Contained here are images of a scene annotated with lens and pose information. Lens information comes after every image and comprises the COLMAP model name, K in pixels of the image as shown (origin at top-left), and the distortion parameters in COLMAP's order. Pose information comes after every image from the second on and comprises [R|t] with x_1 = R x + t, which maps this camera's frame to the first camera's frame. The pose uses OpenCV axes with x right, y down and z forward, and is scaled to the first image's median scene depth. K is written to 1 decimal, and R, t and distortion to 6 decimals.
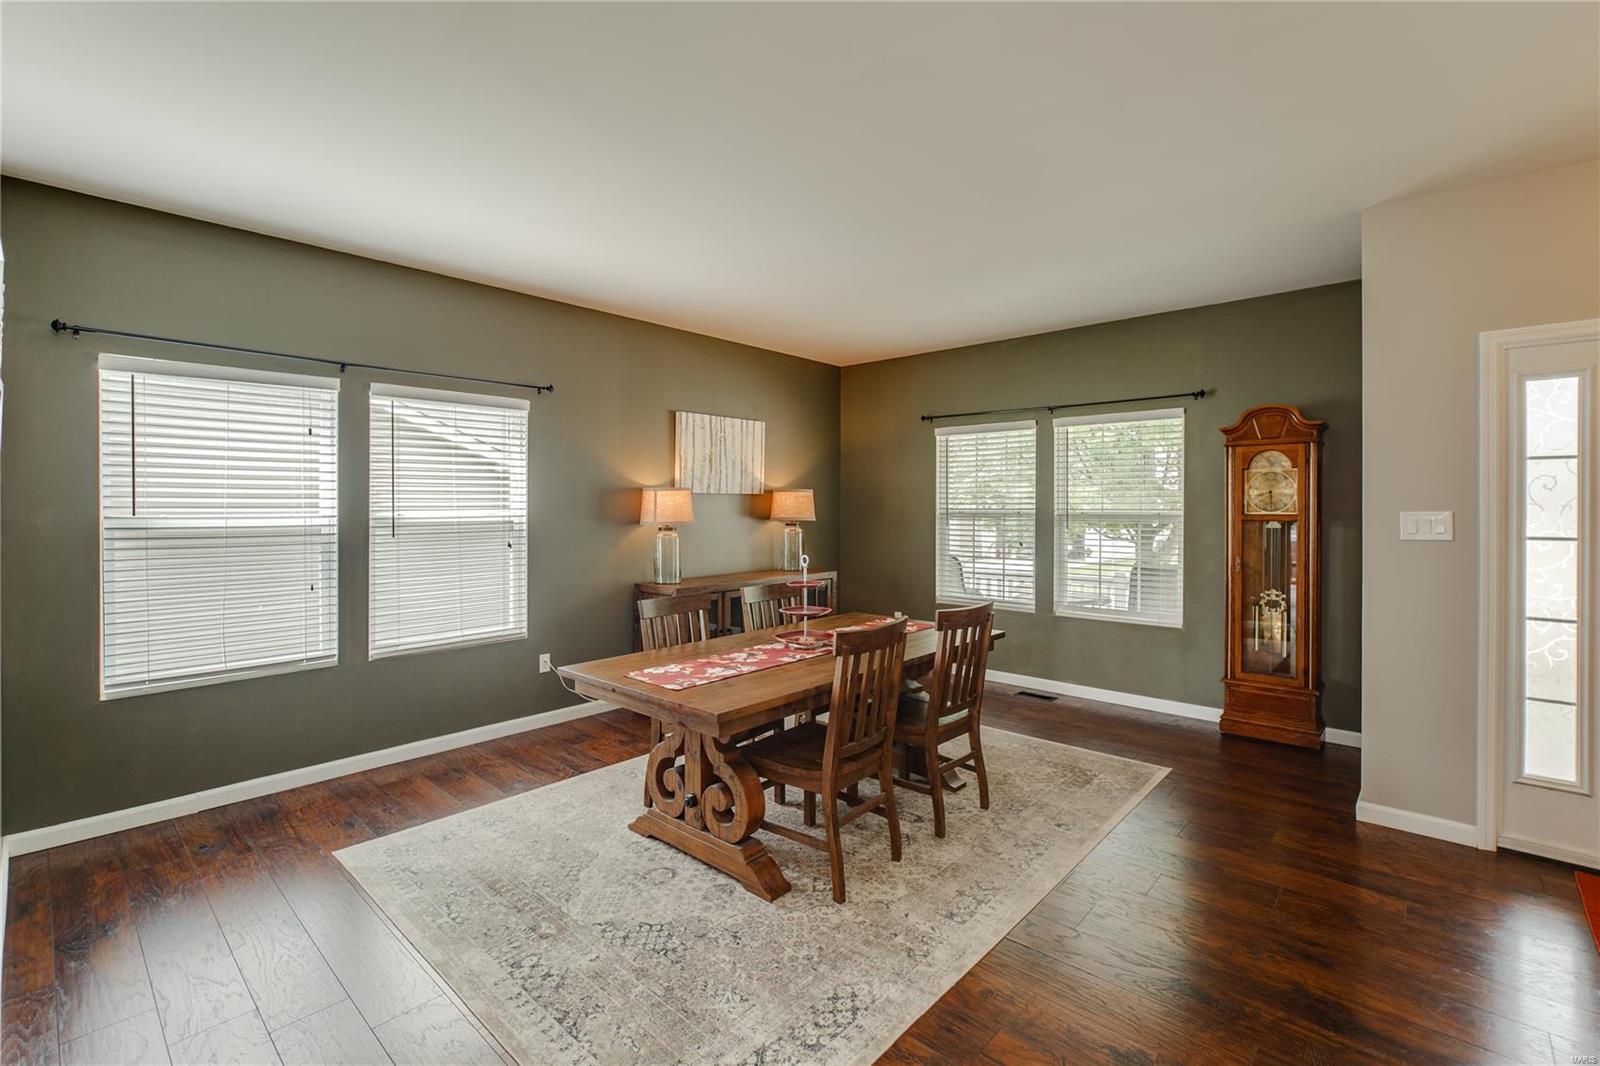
lens RADIAL K [[719.3, 0, 798.6], [0, 719.3, 510.2], [0, 0, 1]] dist [0.001316, 0.000447]
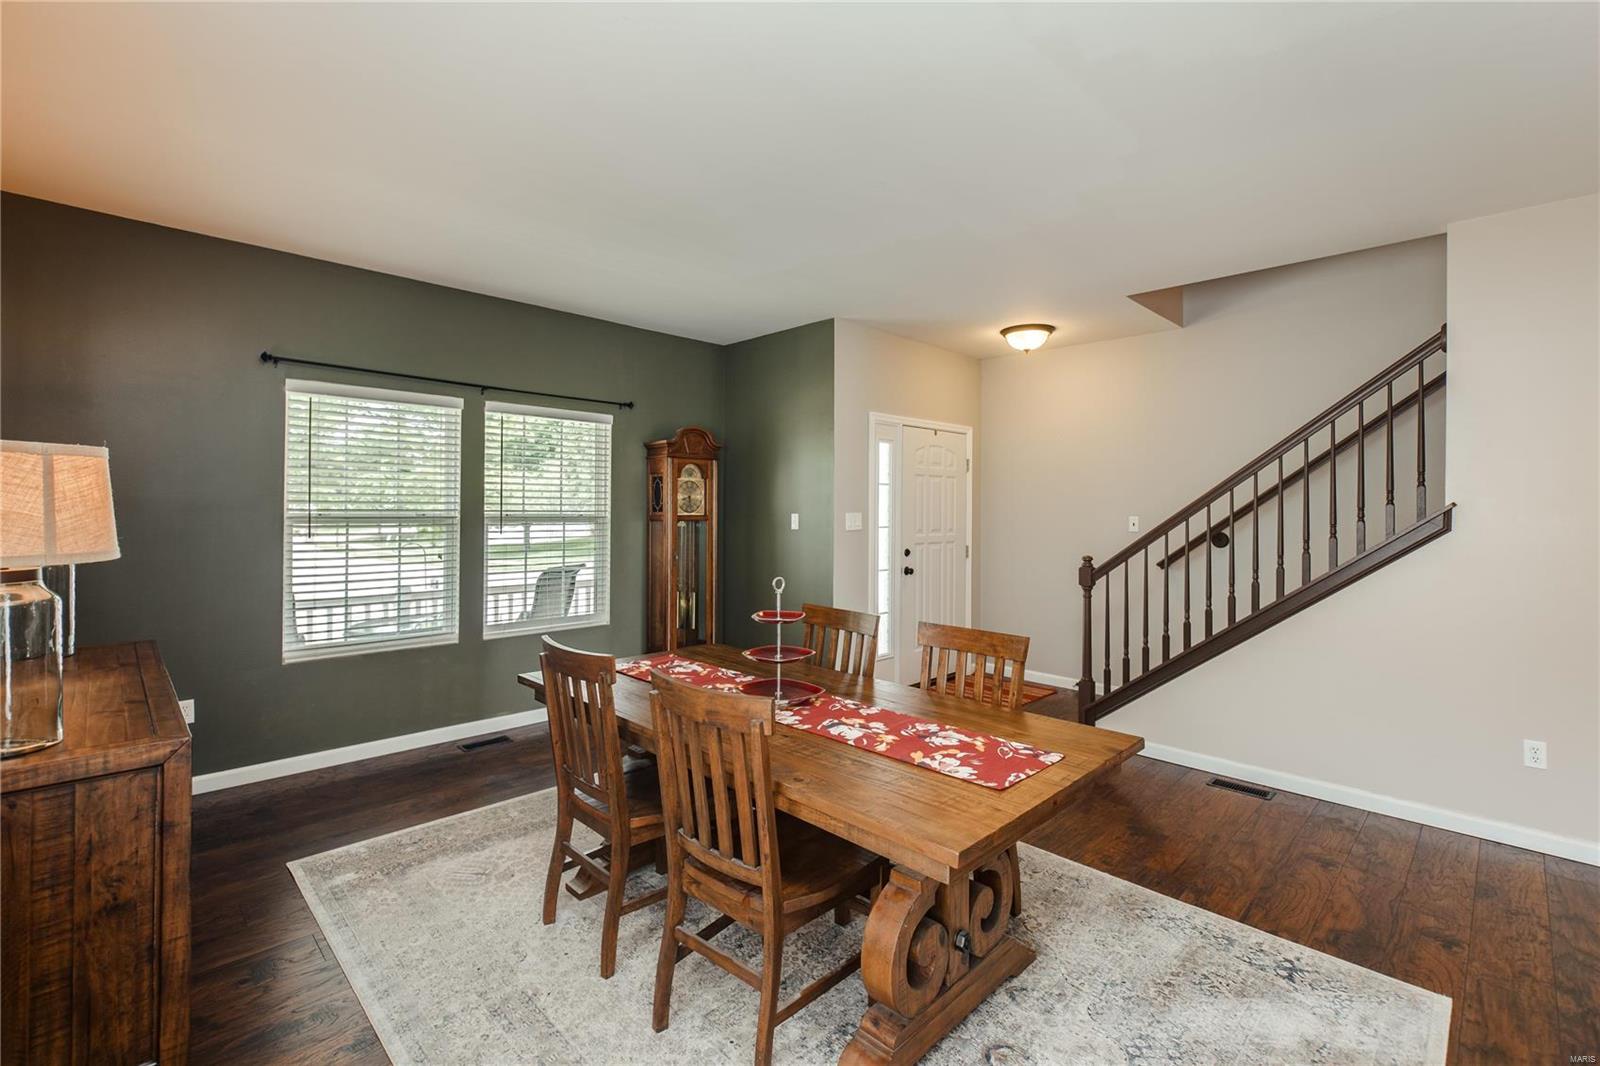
lens RADIAL K [[707.7, 0, 817.5], [0, 707.7, 509.2], [0, 0, 1]] dist [0.000347, -0.000079]
pose [[0.032814, -0.000976, 0.999461, -0.559535], [-0.001224, 0.999999, 0.001016, -0.005946], [-0.999461, -0.001256, 0.032813, 0.755620]]
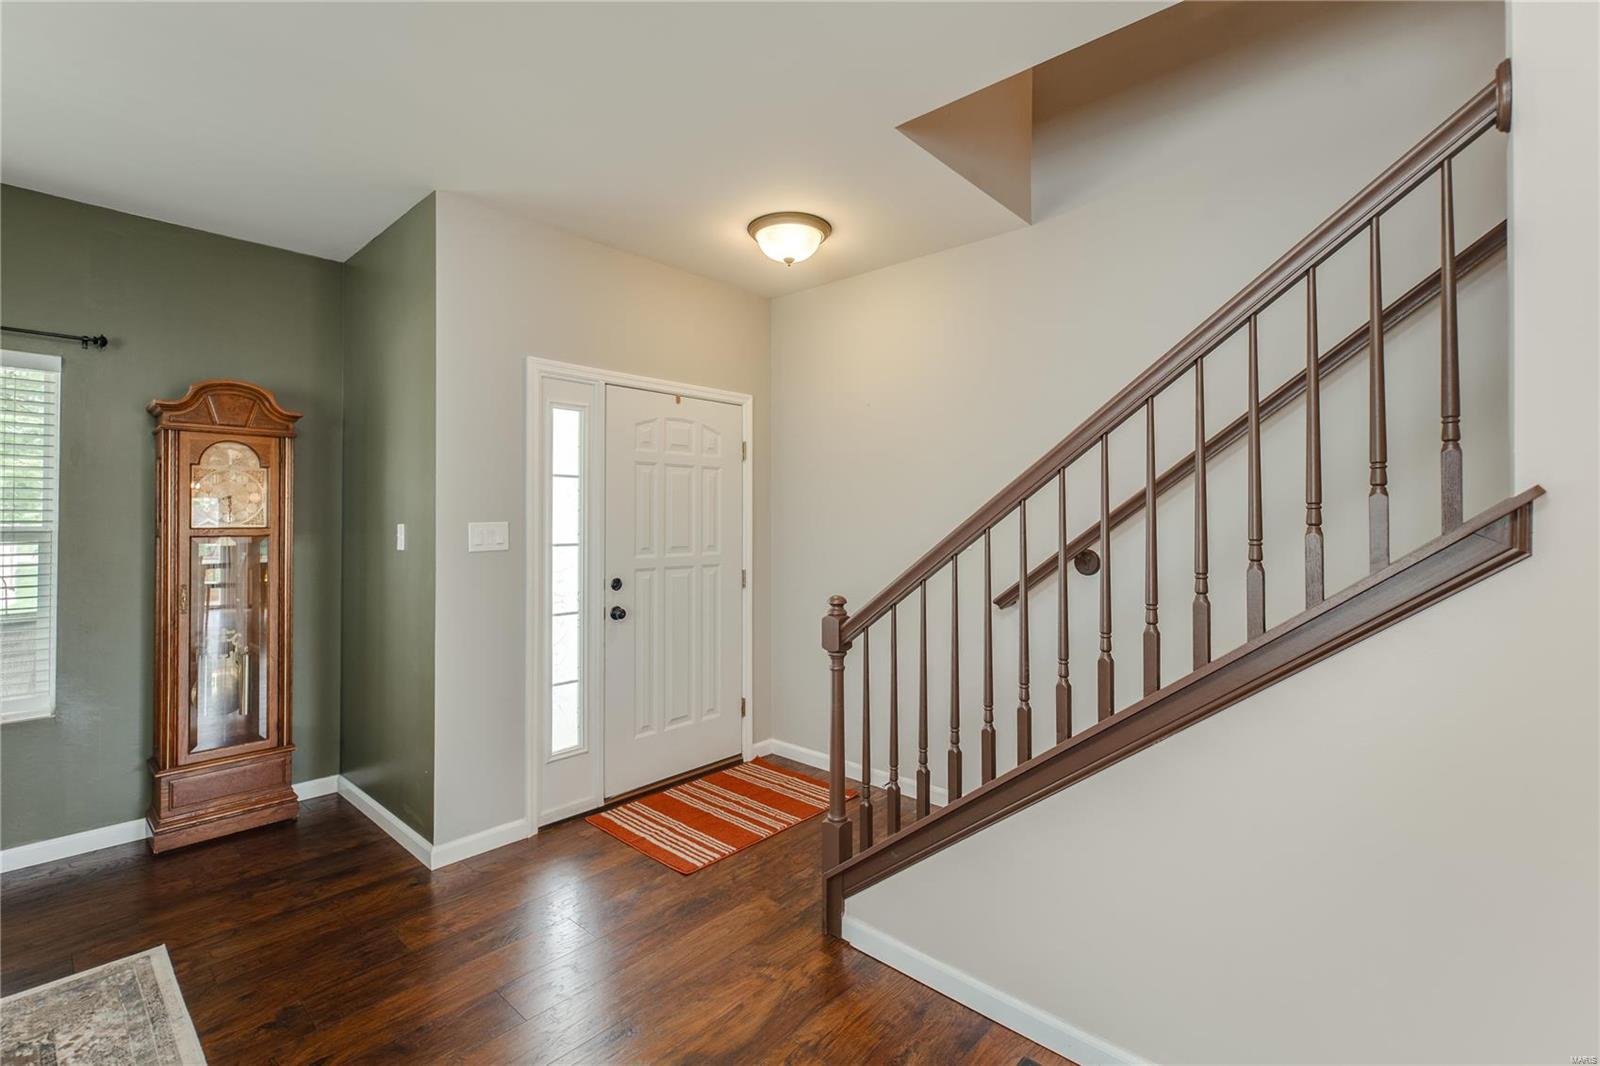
lens RADIAL K [[719.3, 0, 798.6], [0, 719.3, 510.2], [0, 0, 1]] dist [0.001316, 0.000447]
pose [[-0.003219, 0.011865, 0.999924, -0.092040], [0.005183, 0.999916, -0.011848, -0.000519], [-0.999981, 0.005145, -0.003281, 0.422216]]
